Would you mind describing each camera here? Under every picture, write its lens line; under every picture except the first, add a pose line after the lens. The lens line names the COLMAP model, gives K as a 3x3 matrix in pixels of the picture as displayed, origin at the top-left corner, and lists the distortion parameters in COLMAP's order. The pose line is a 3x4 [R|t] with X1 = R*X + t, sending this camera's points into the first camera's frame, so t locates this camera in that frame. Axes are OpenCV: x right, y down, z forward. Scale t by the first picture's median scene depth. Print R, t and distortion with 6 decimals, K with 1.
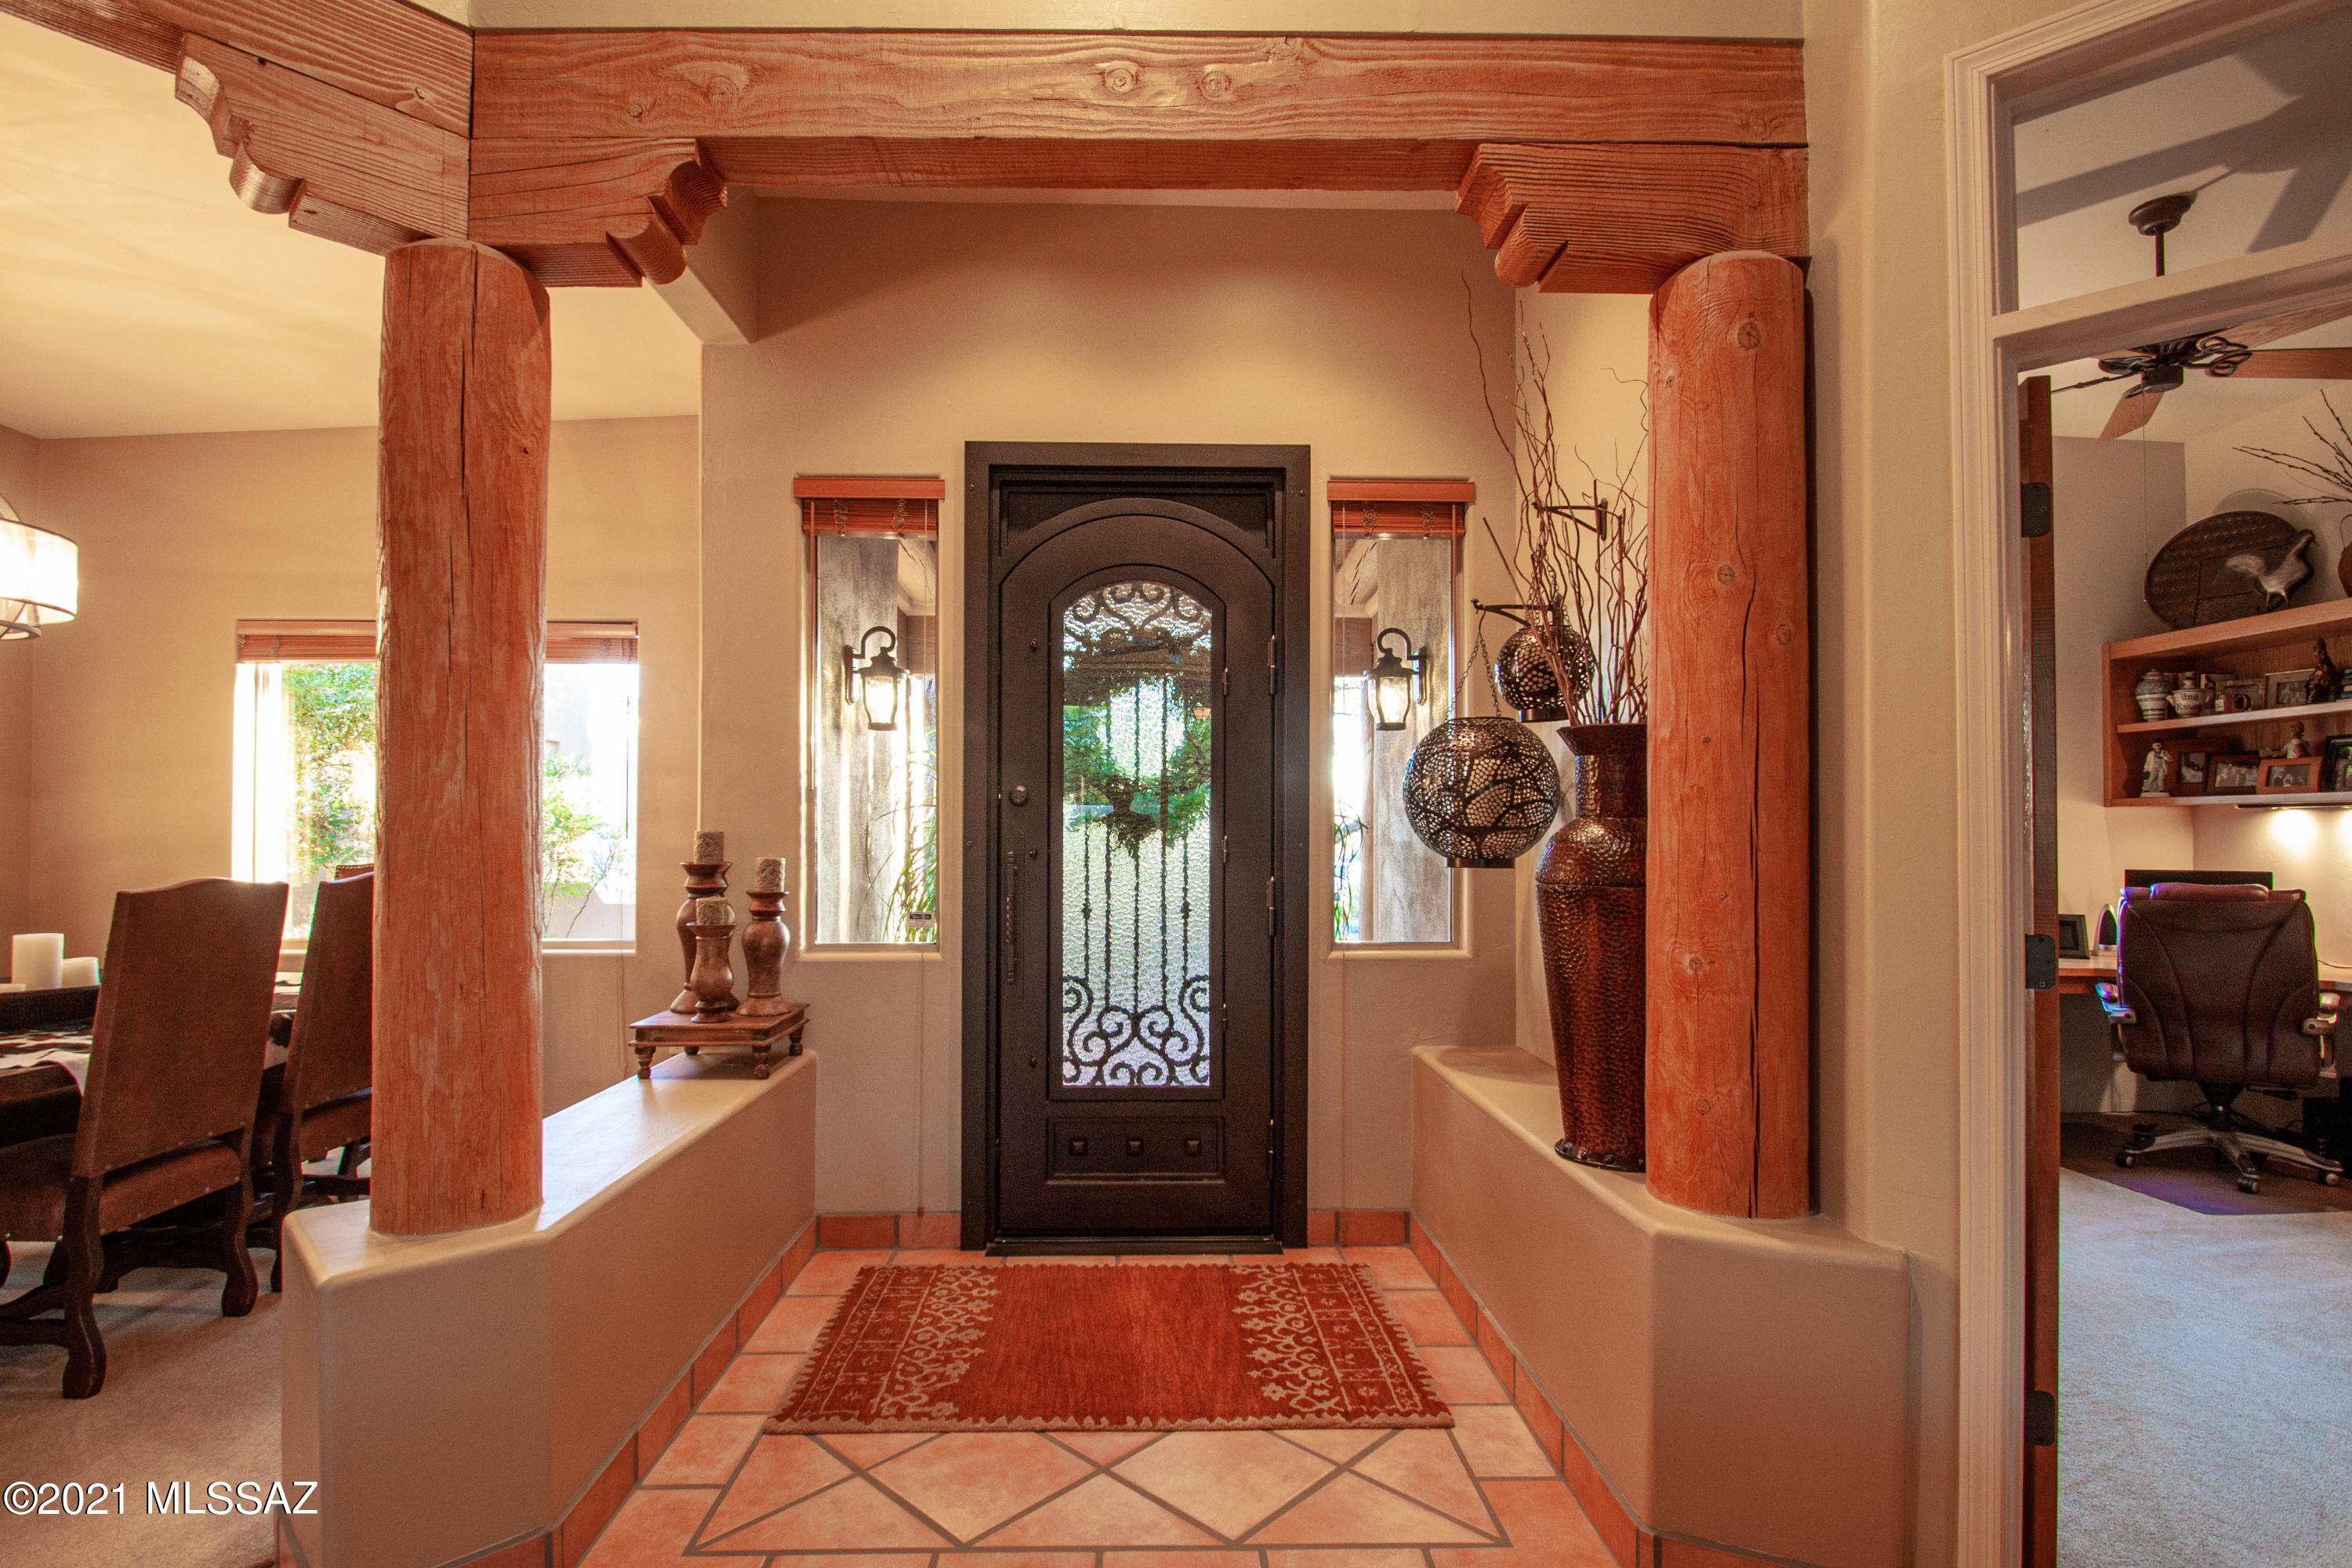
lens RADIAL K [[1106.0, 0, 1164.5], [0, 1106.0, 823.9], [0, 0, 1]] dist [0.011114, -0.016551]
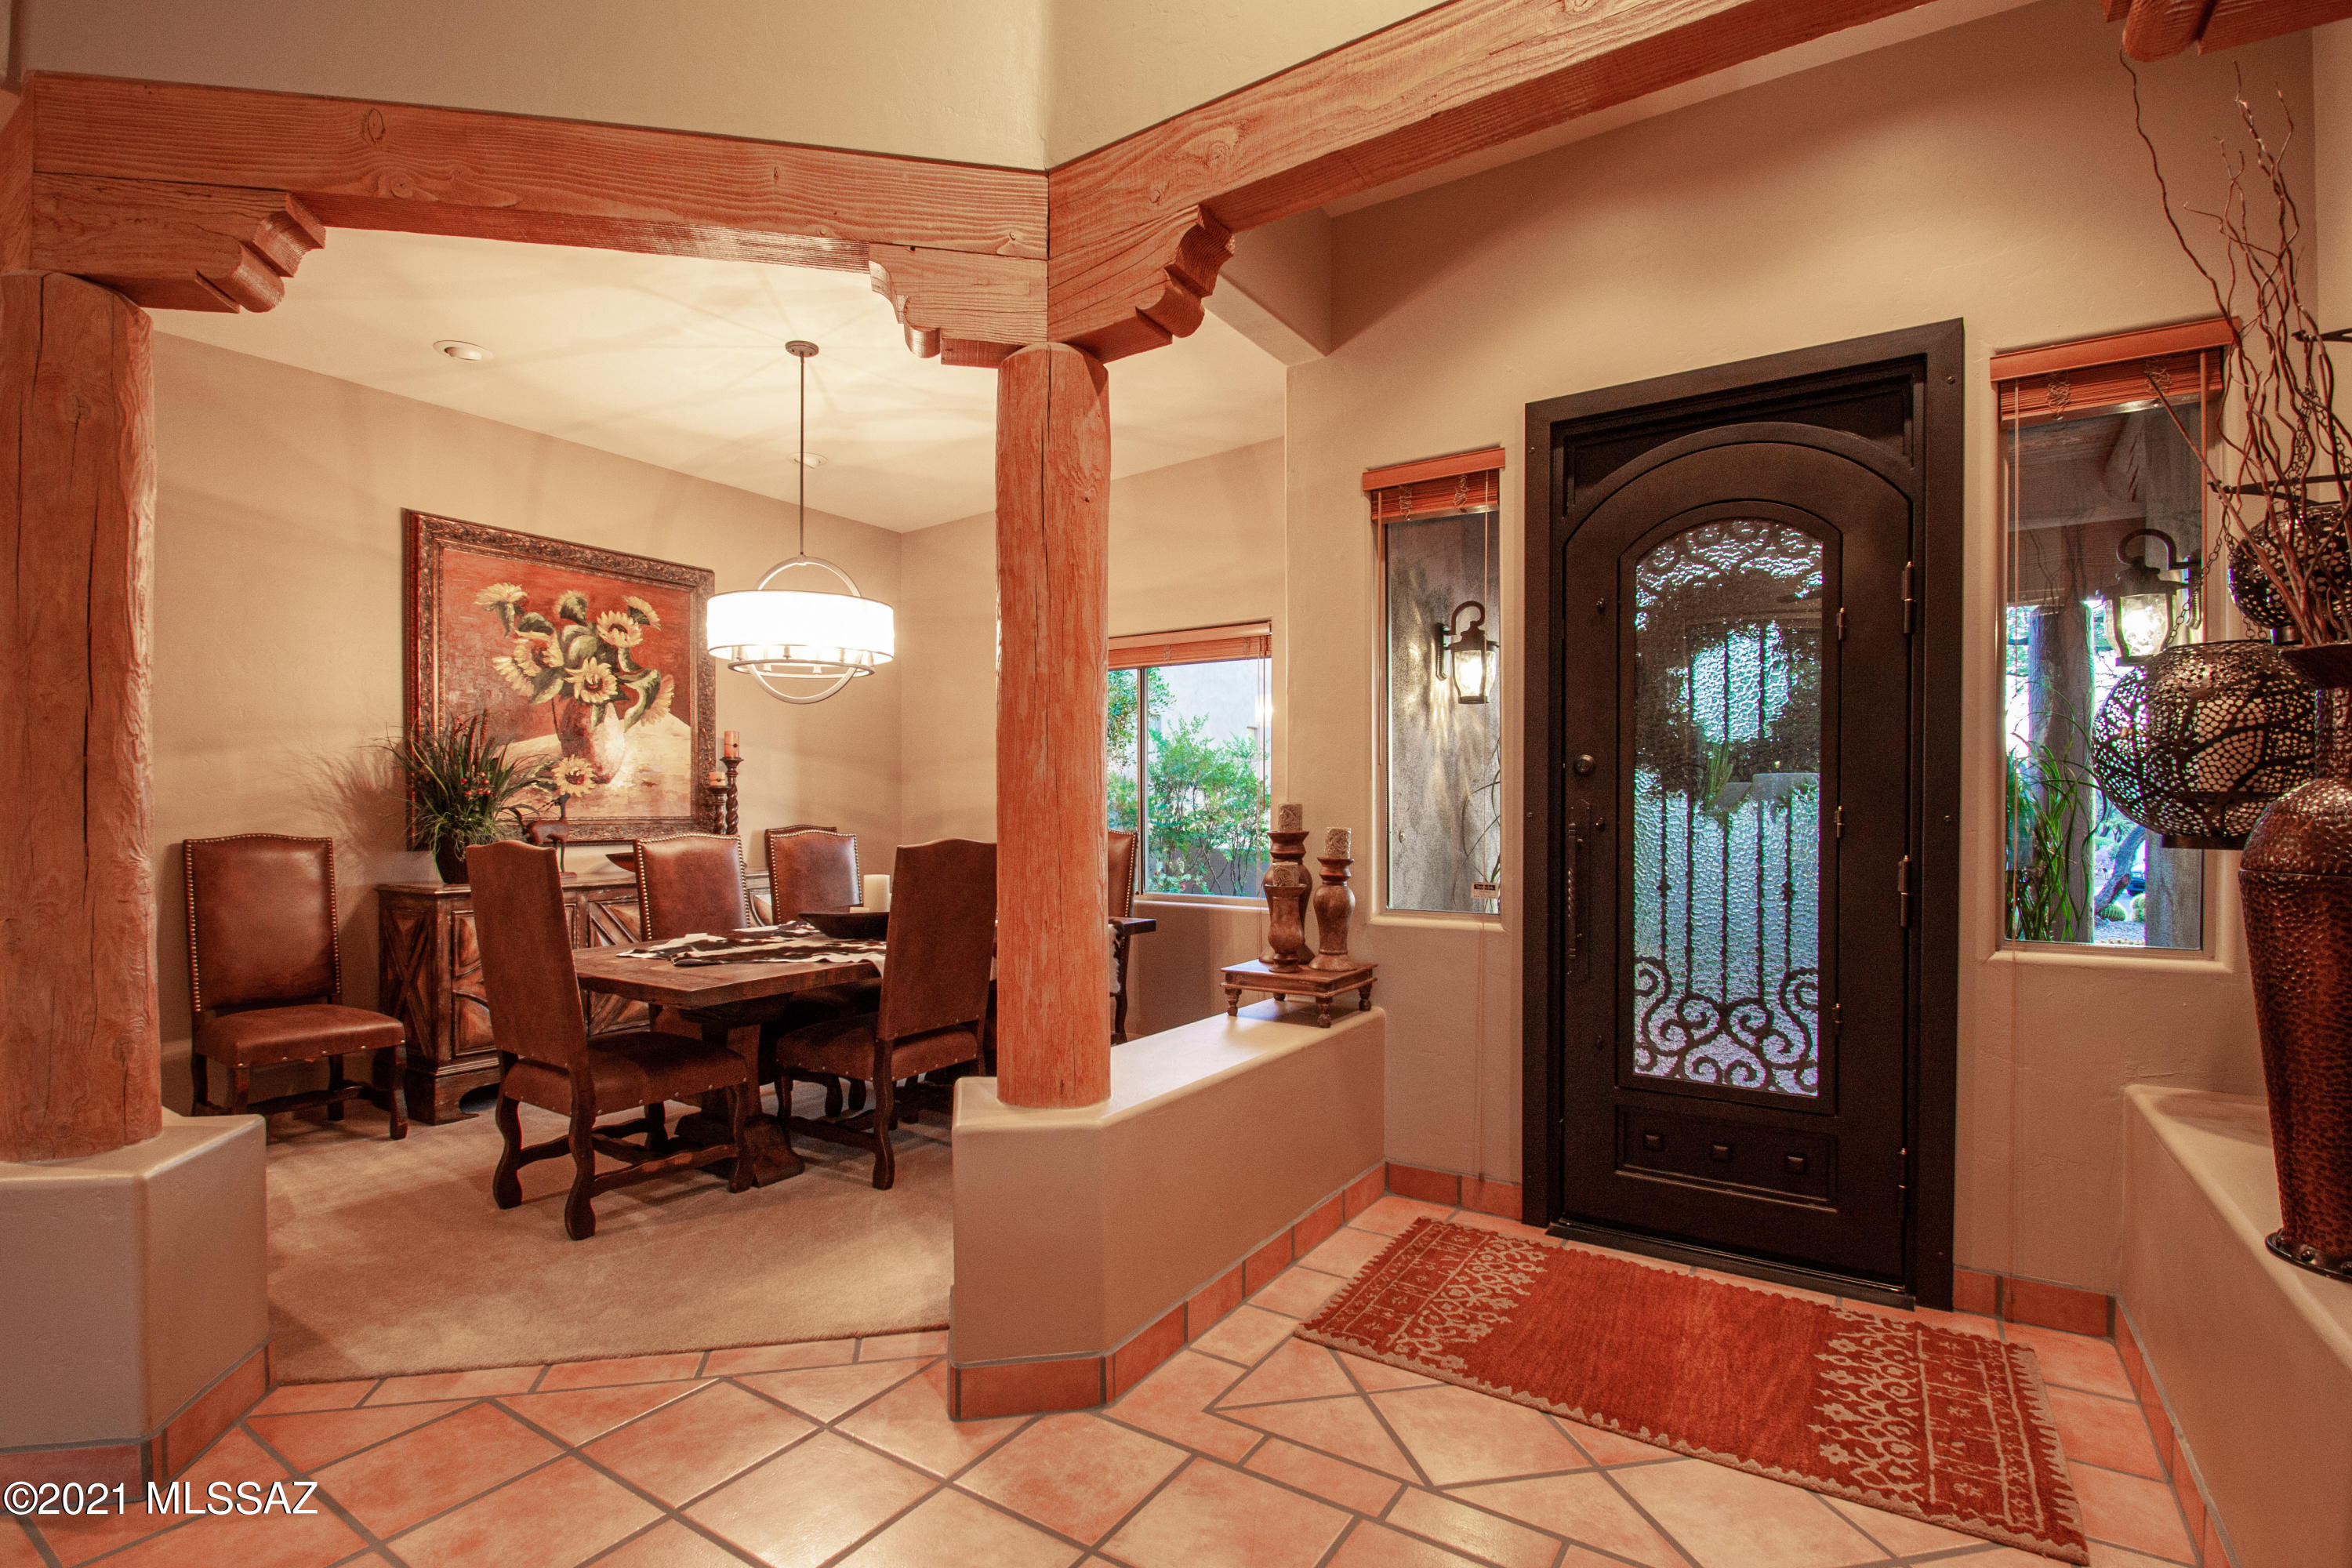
lens RADIAL K [[1102.1, 0, 1171.3], [0, 1102.1, 824.3], [0, 0, 1]] dist [0.012447, -0.021381]
pose [[0.817548, 0.007071, -0.575817, 0.176777], [0.007141, 0.999723, 0.022415, 0.002470], [0.575816, -0.022437, 0.817271, 0.019945]]
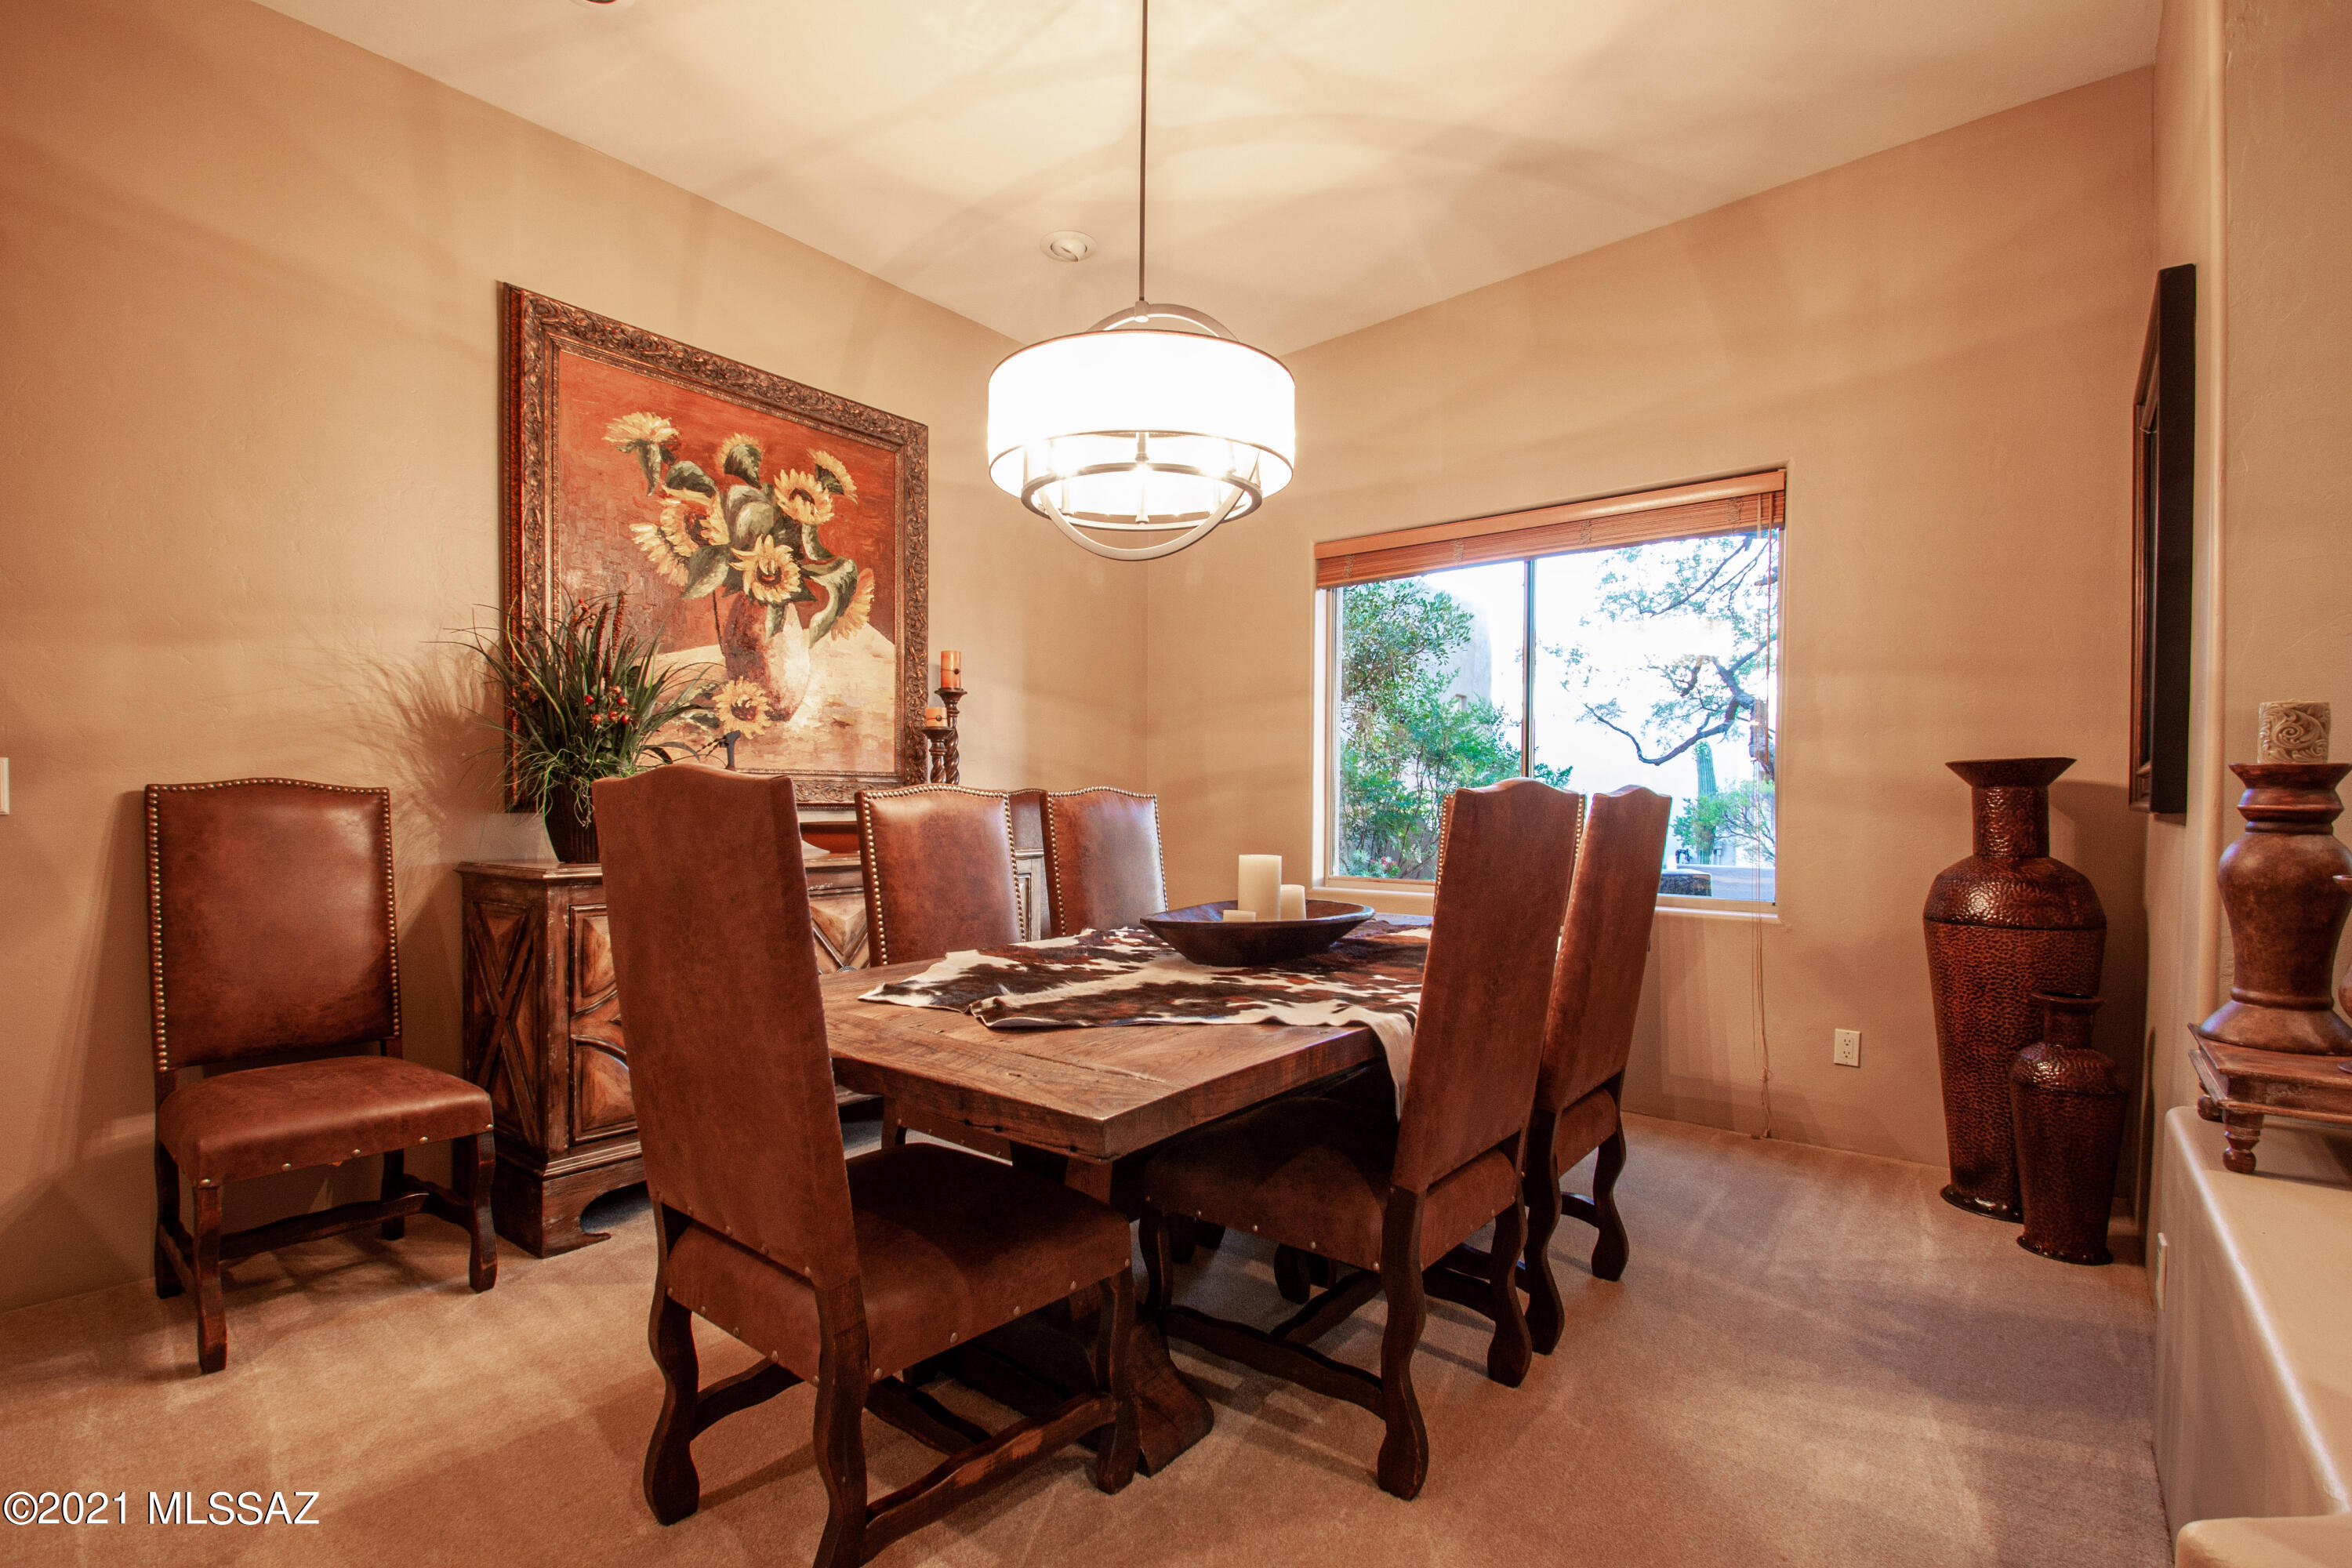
lens RADIAL K [[1106.0, 0, 1164.5], [0, 1106.0, 823.9], [0, 0, 1]] dist [0.011114, -0.016551]
pose [[0.762509, 0.017644, -0.646737, -0.622881], [0.002601, 0.999536, 0.030336, 0.058818], [0.646972, -0.024814, 0.762110, 0.343828]]
